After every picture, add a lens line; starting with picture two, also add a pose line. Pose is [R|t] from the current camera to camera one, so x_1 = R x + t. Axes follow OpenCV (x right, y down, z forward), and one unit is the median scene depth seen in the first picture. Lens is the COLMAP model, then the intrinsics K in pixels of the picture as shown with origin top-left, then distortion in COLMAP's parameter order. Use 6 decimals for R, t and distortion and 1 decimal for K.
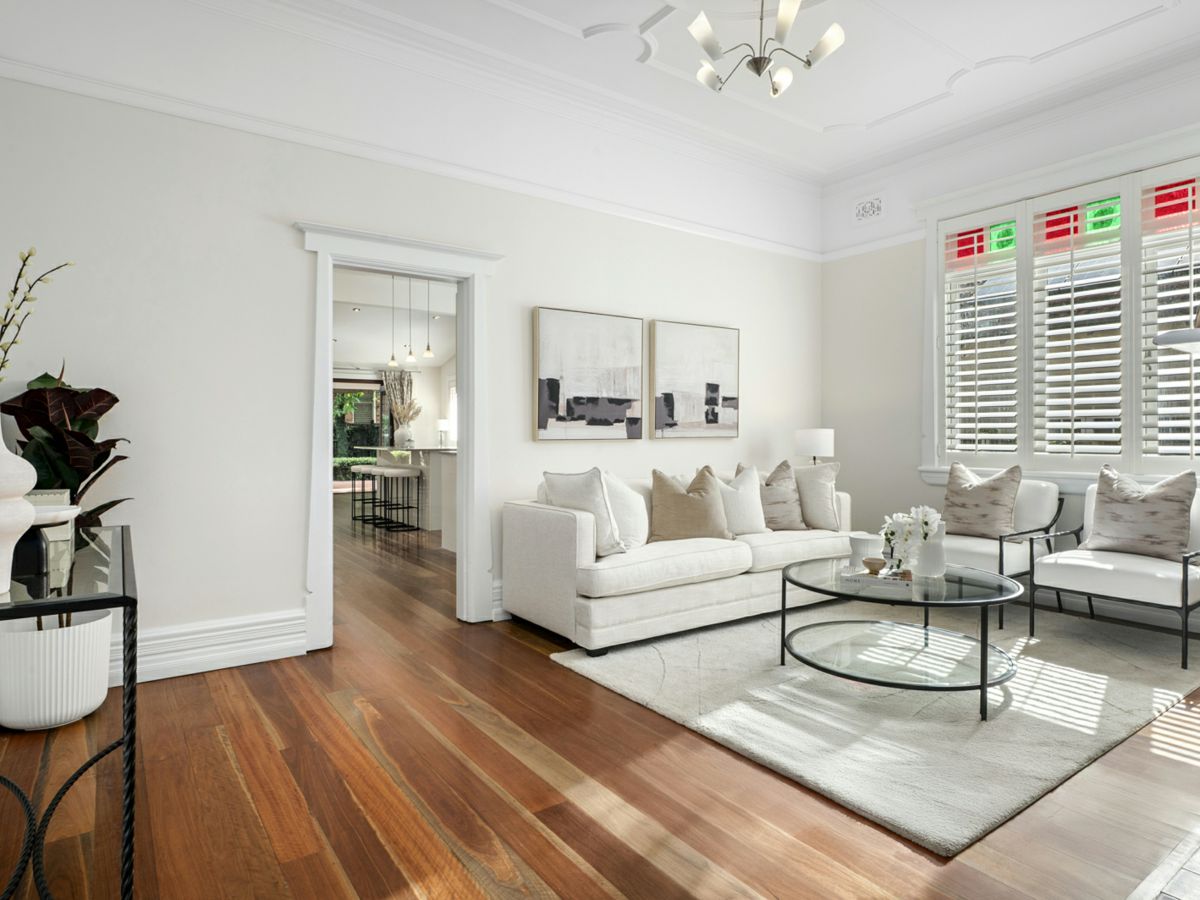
lens RADIAL K [[684.9, 0, 599.2], [0, 684.9, 442.3], [0, 0, 1]] dist [-0.000866, 0.001375]
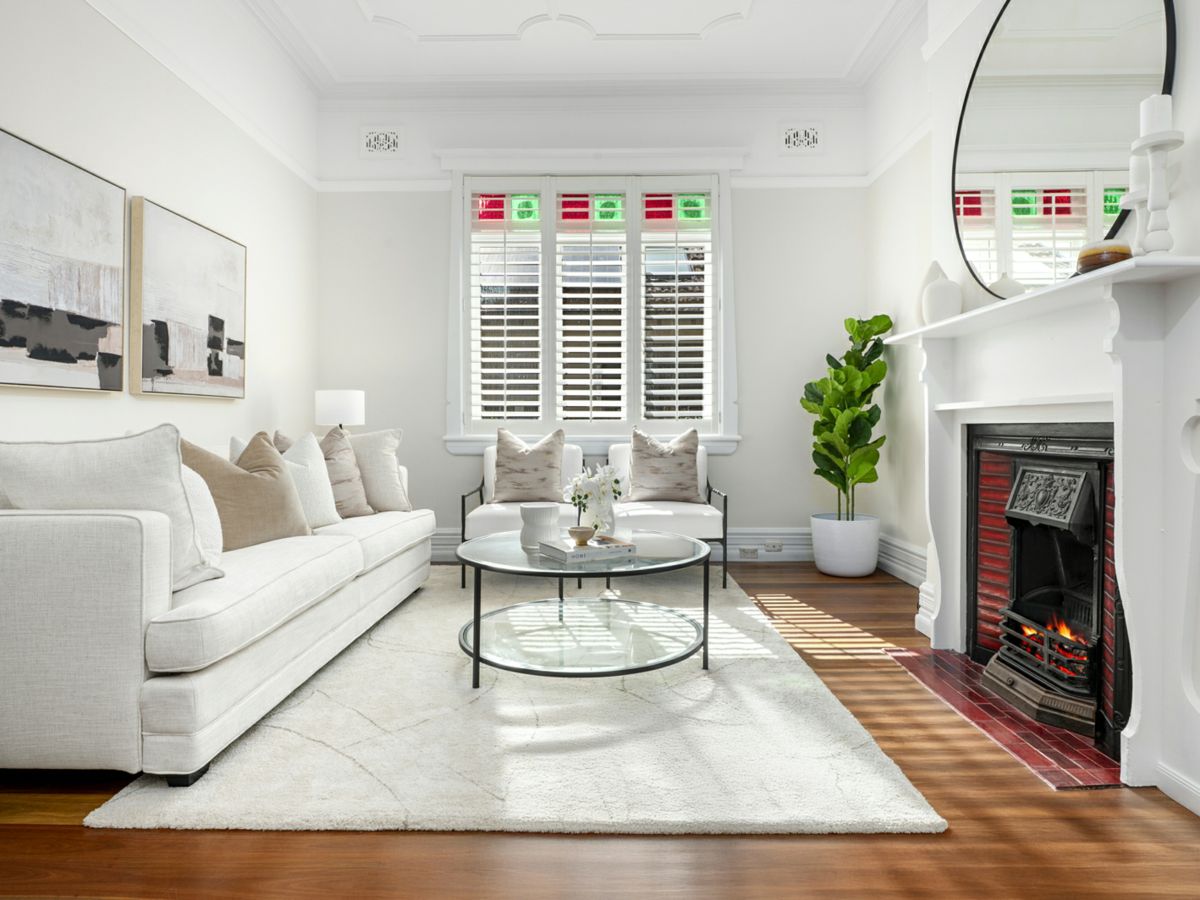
lens RADIAL K [[684.9, 0, 598.8], [0, 684.9, 433.9], [0, 0, 1]] dist [-0.000866, 0.001375]
pose [[0.595989, -0.010160, 0.802929, -0.178273], [0.009009, 0.999942, 0.005965, 0.034027], [-0.802942, 0.003679, 0.596045, 0.326190]]
